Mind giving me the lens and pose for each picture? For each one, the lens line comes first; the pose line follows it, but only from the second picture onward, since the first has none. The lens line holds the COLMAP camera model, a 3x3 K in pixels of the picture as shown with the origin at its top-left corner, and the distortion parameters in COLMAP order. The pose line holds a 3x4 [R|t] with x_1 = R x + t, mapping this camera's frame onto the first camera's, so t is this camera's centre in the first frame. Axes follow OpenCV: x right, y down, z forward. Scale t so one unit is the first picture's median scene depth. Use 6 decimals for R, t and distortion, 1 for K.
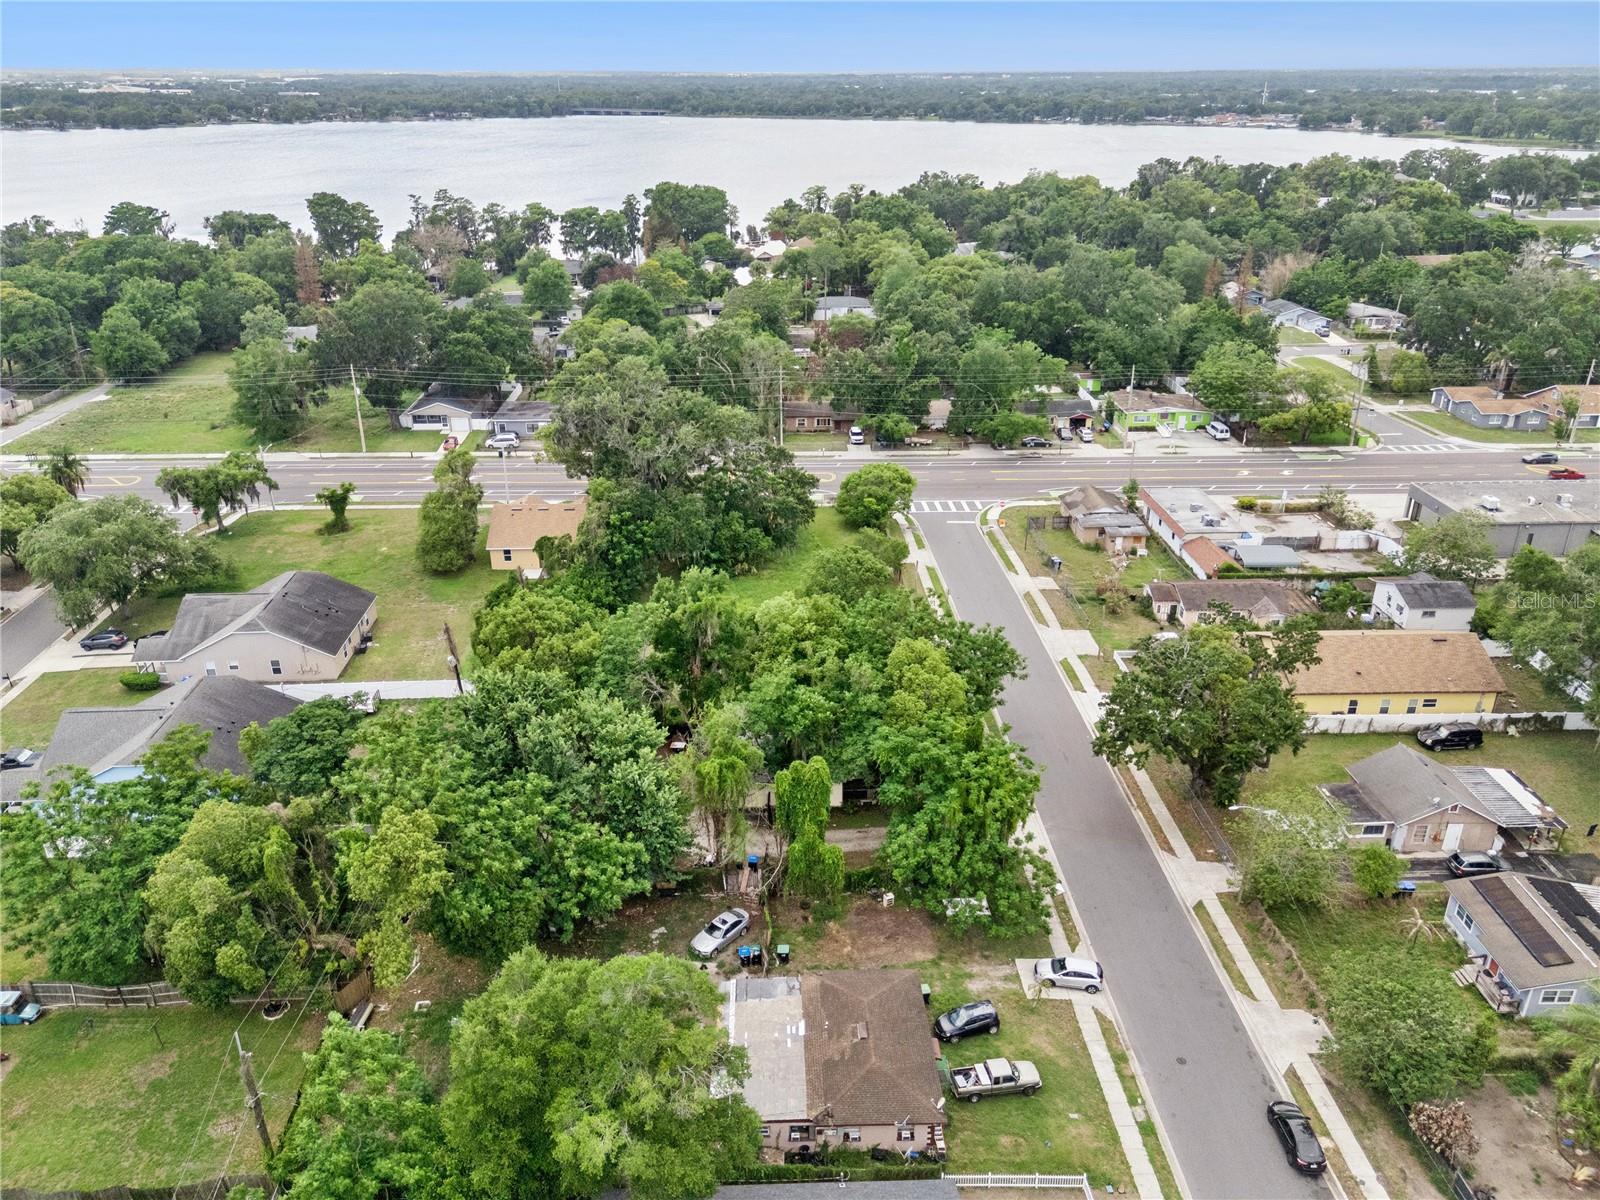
lens RADIAL K [[1179.3, 0, 798.1], [0, 1179.3, 599.5], [0, 0, 1]] dist [0.081301, -0.082307]
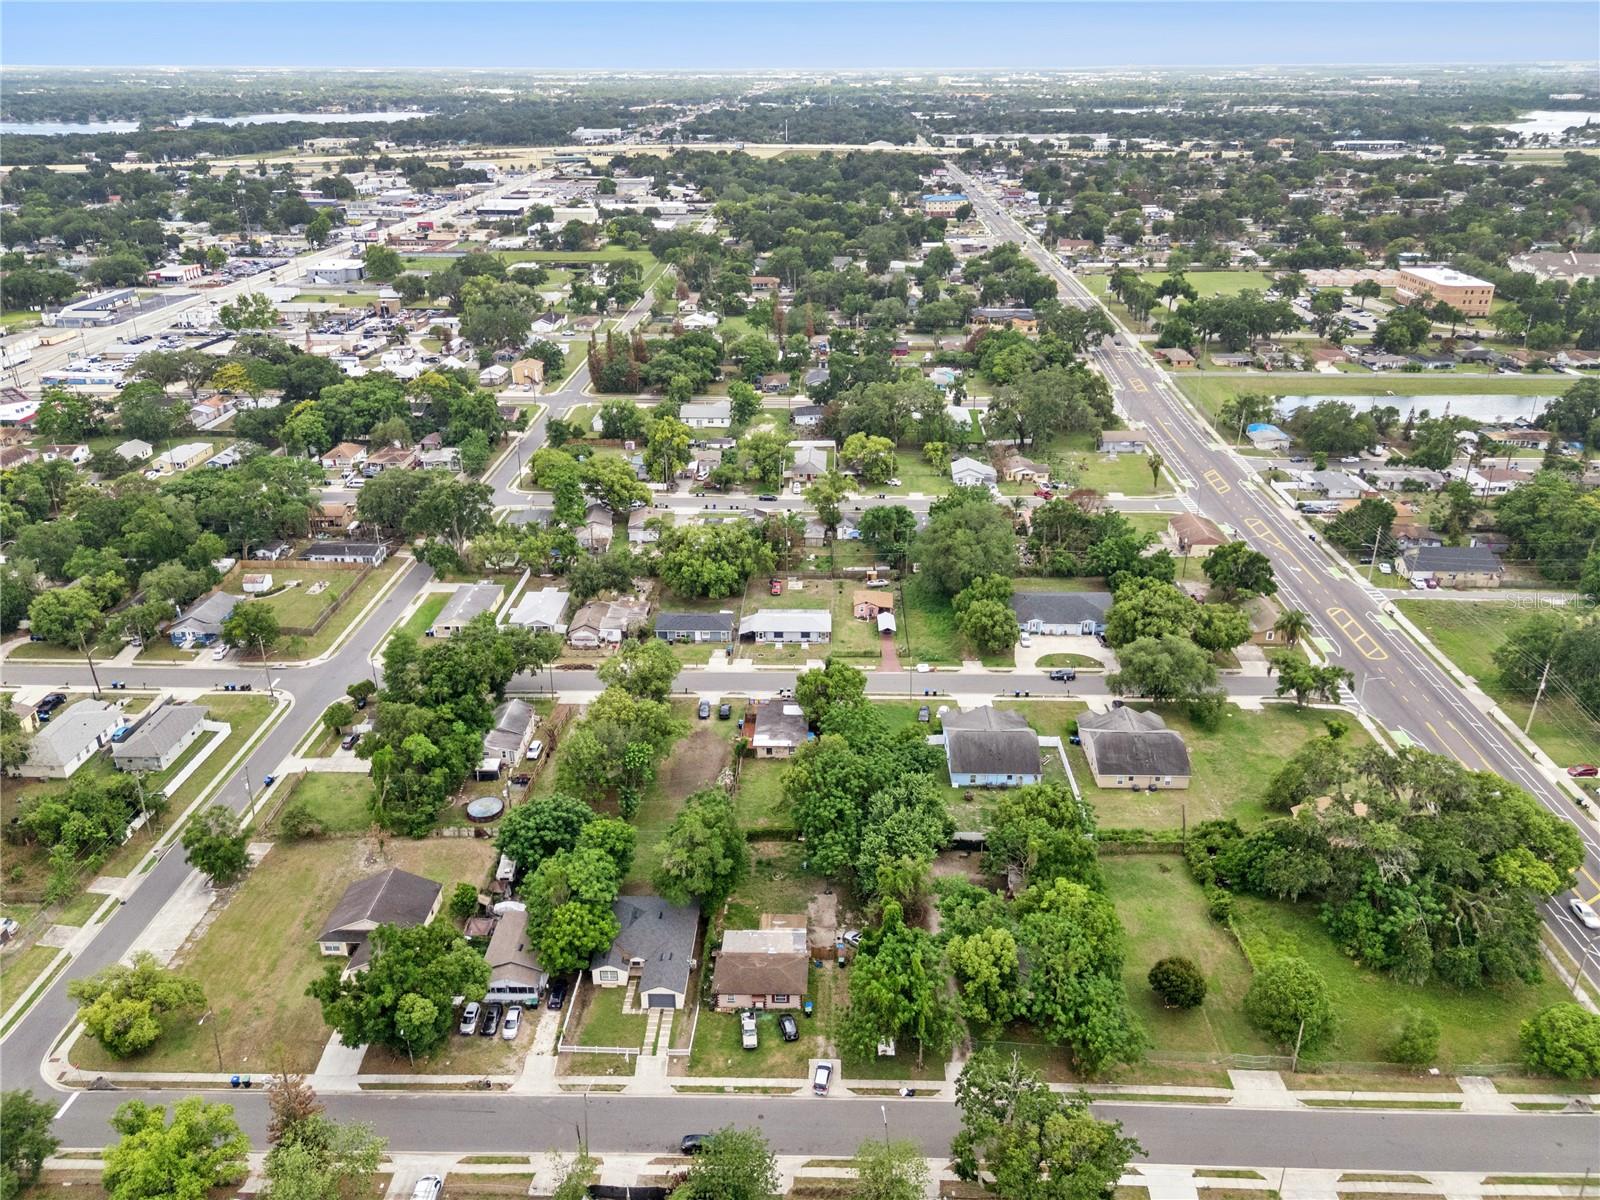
lens RADIAL K [[1179.3, 0, 798.1], [0, 1179.3, 599.5], [0, 0, 1]] dist [0.081301, -0.082307]
pose [[-0.070720, 0.410664, -0.909040, 1.049976], [-0.401667, 0.822448, 0.402794, -0.653898], [0.913051, 0.393617, 0.106787, 0.342413]]
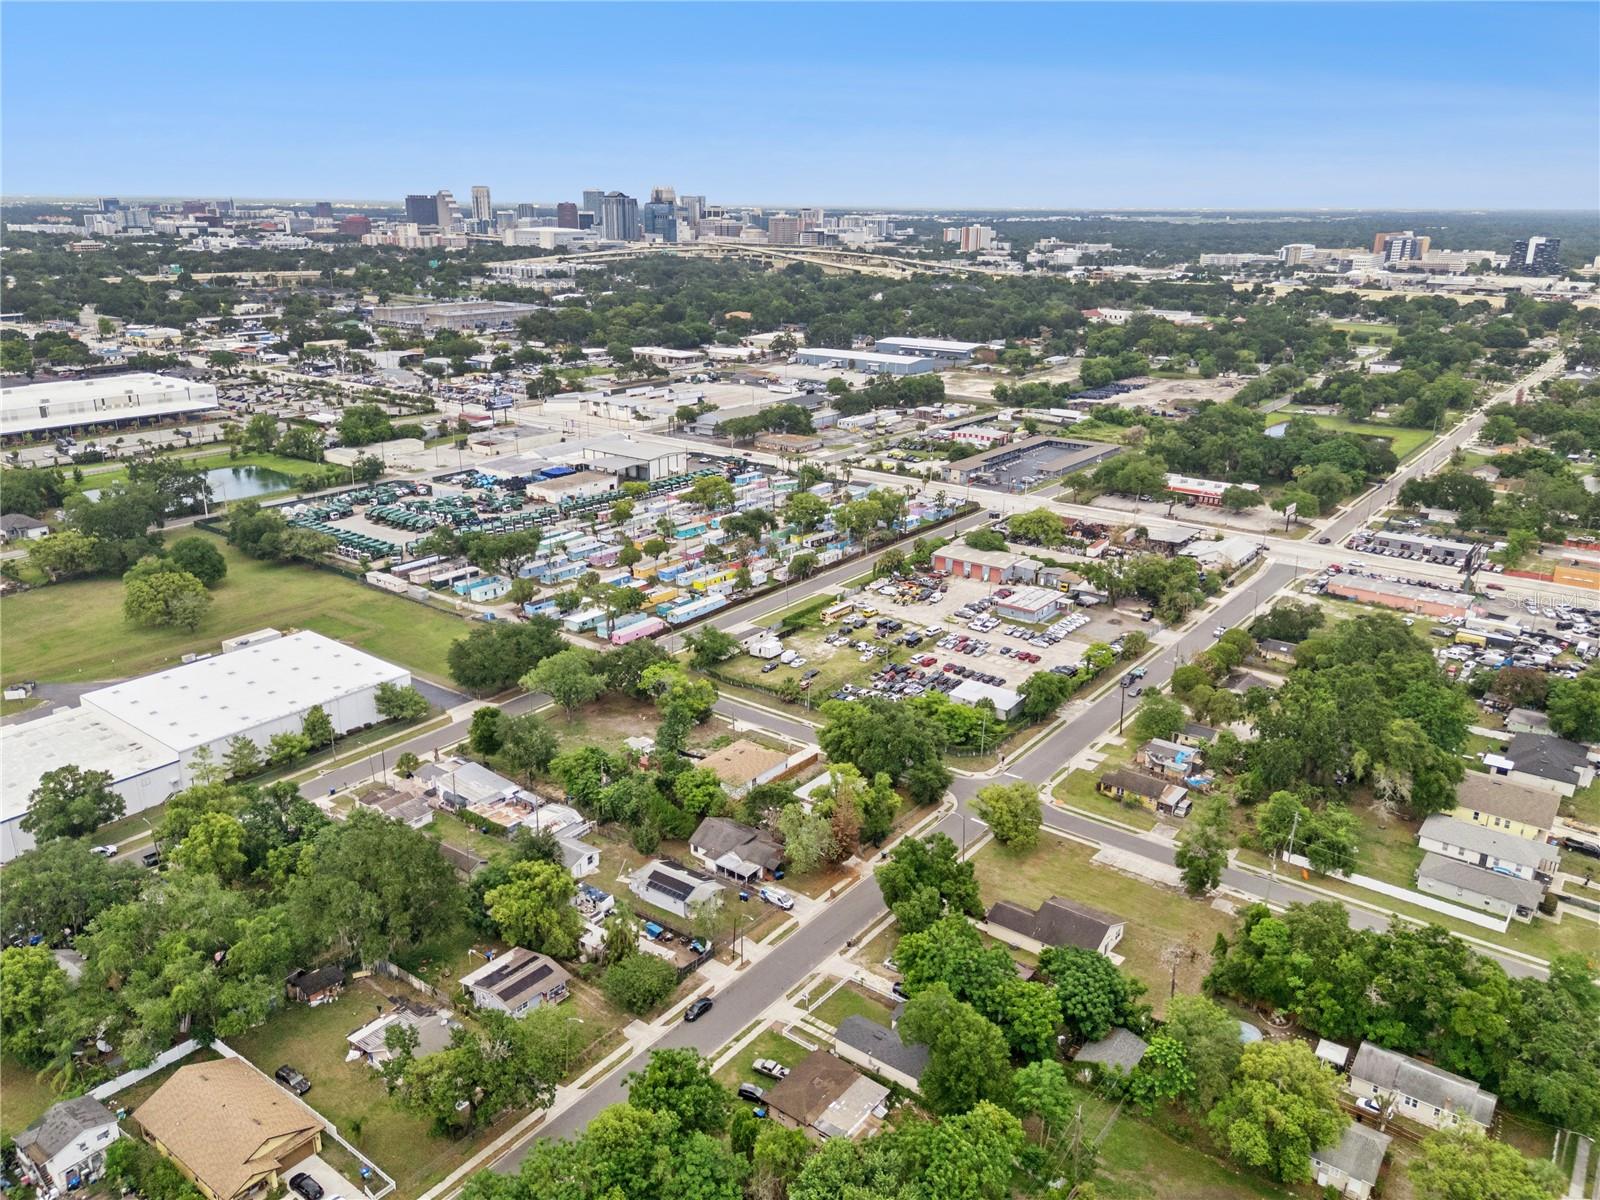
lens RADIAL K [[1179.3, 0, 798.1], [0, 1179.3, 599.5], [0, 0, 1]] dist [0.081301, -0.082307]
pose [[-0.775138, -0.206946, 0.596938, -0.617252], [0.247592, 0.769758, 0.588363, -0.950736], [-0.581257, 0.603860, -0.545430, 1.004280]]
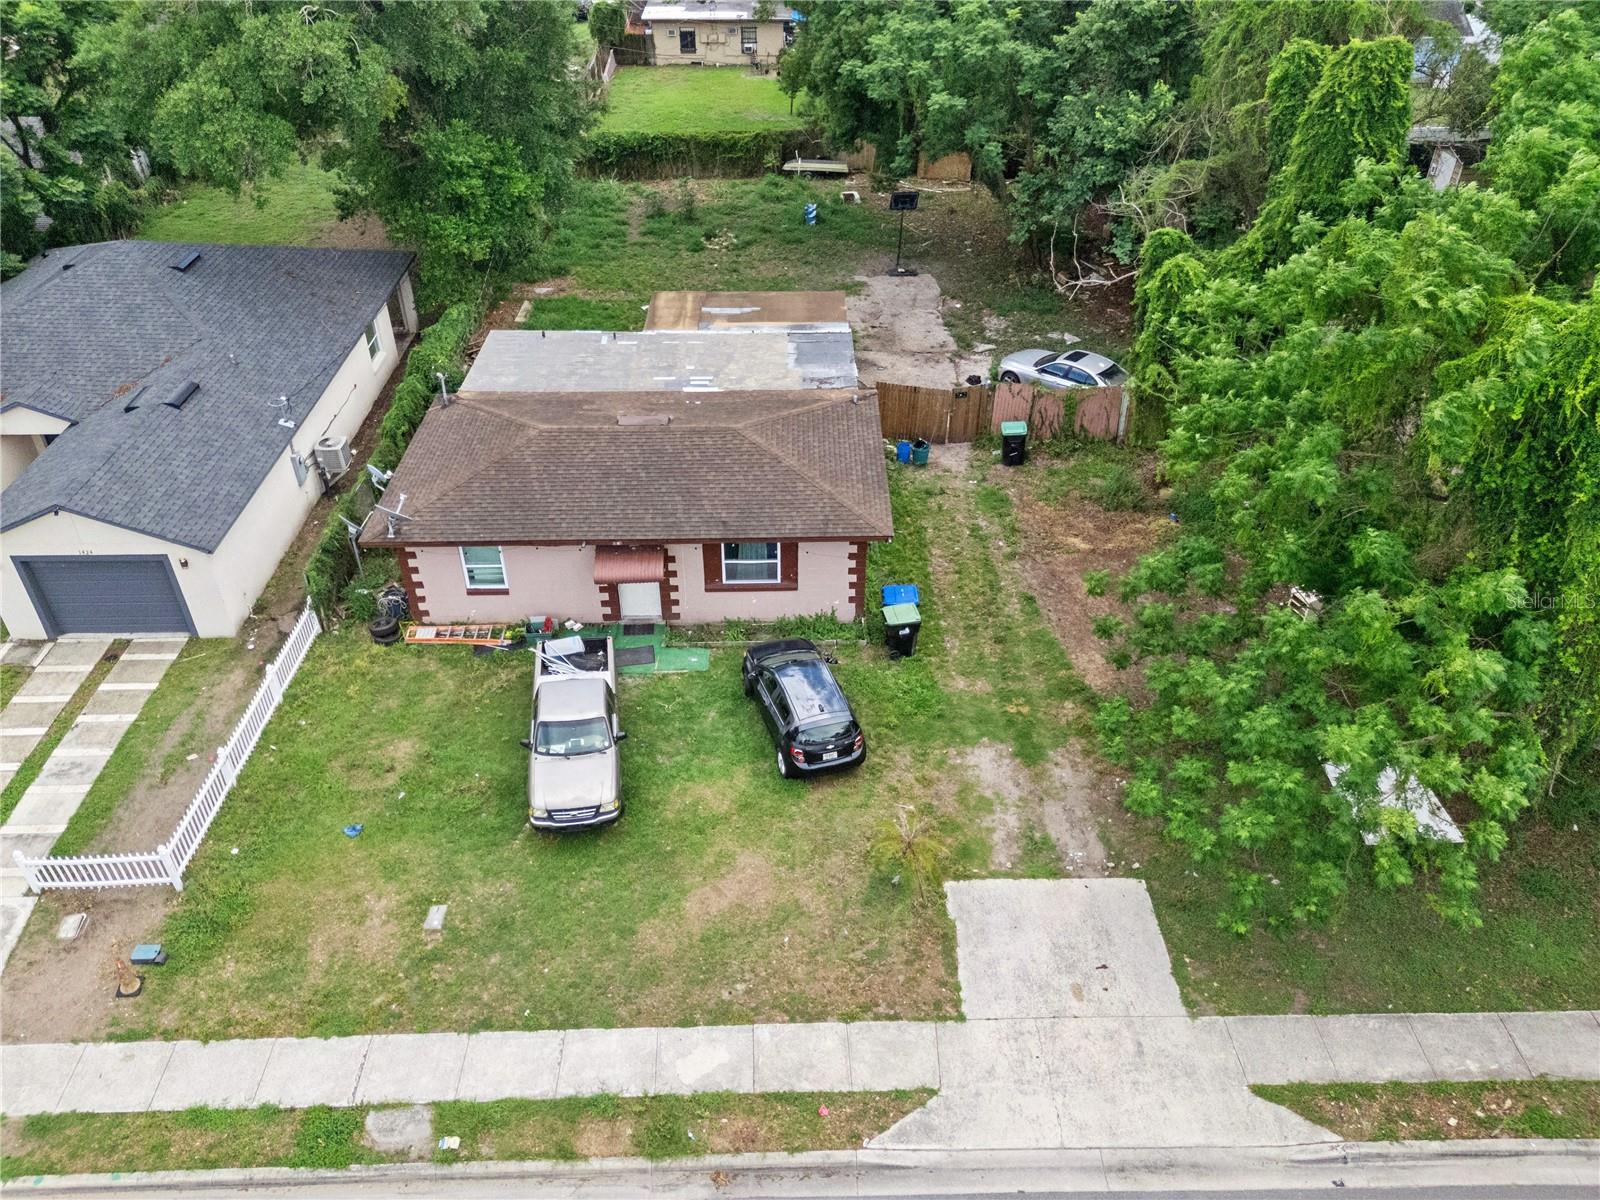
lens RADIAL K [[1179.3, 0, 798.1], [0, 1179.3, 599.5], [0, 0, 1]] dist [0.081301, -0.082307]
pose [[-0.020689, 0.595704, -0.802937, 0.257719], [-0.406511, 0.728714, 0.551112, 0.093541], [0.913412, 0.337805, 0.227084, 0.588195]]
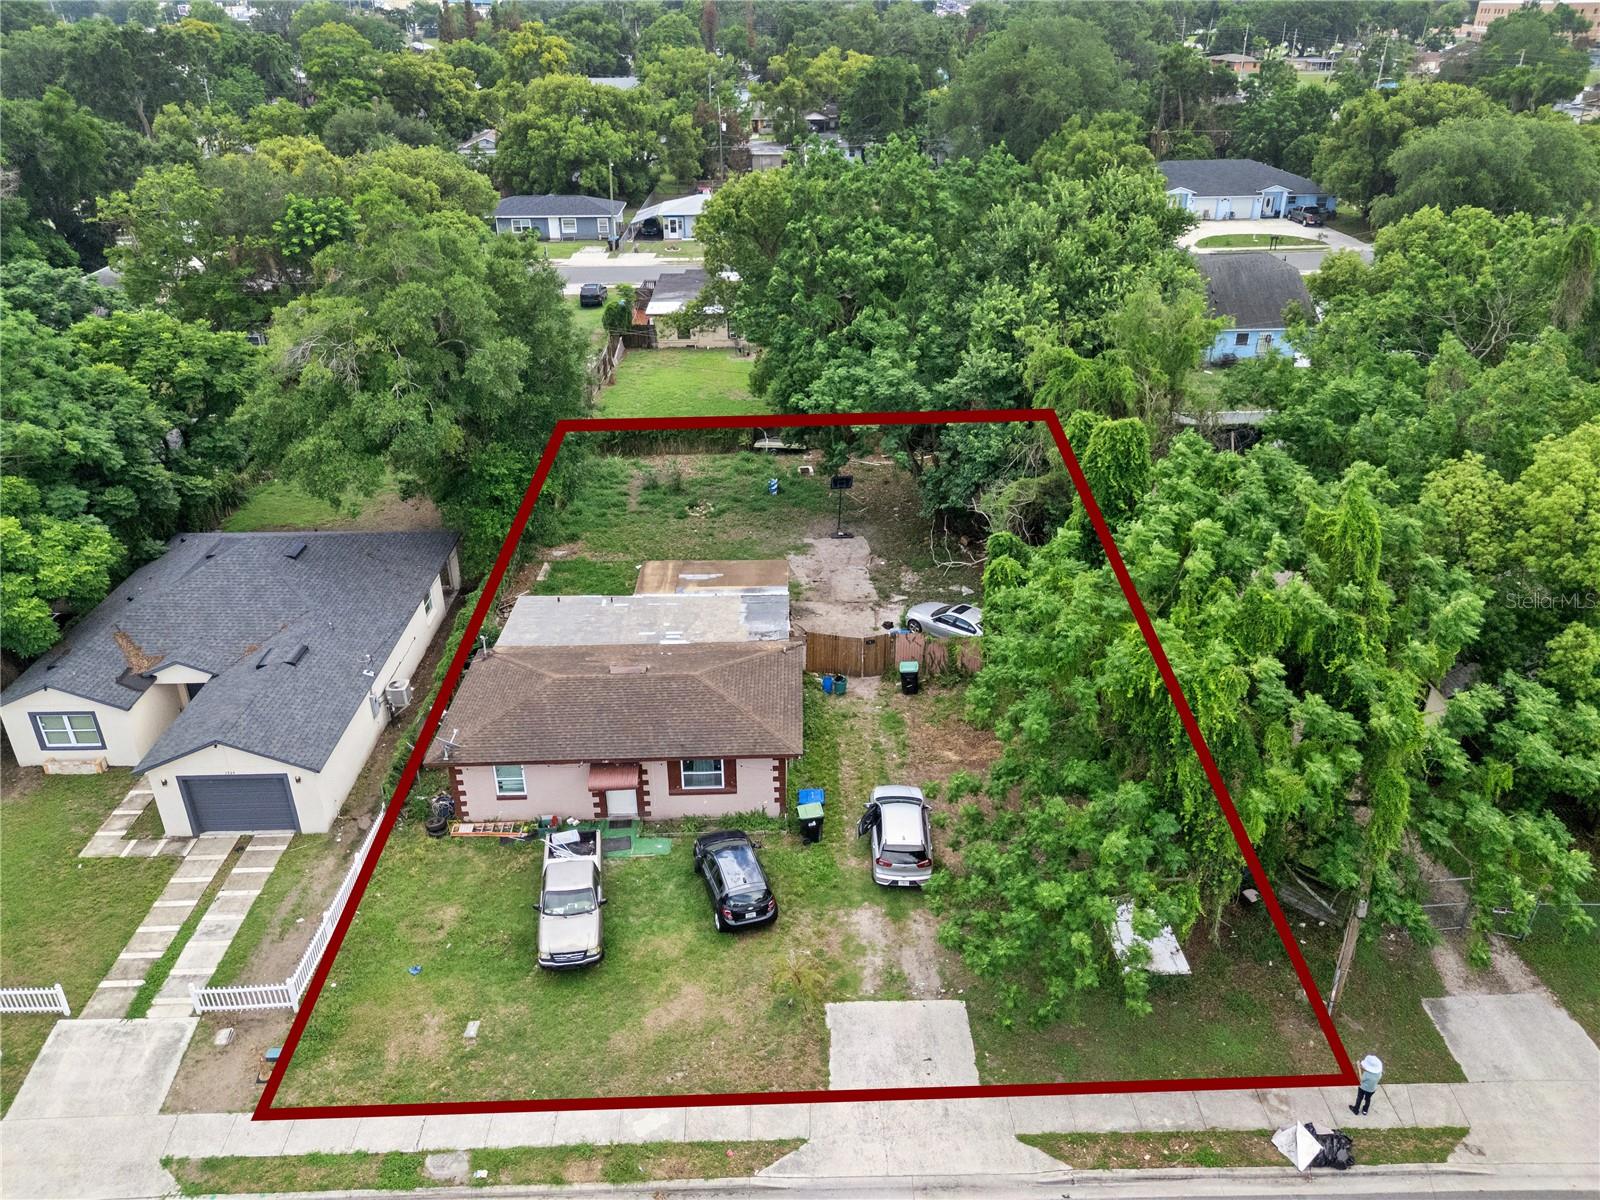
lens RADIAL K [[1170.9, 0, 796.0], [0, 1170.9, 608.4], [0, 0, 1]] dist [0.079364, -0.088376]
pose [[-0.024545, 0.468271, -0.883244, 0.330611], [-0.396355, 0.806544, 0.438621, 0.030785], [0.917769, 0.360844, 0.165805, 0.583934]]
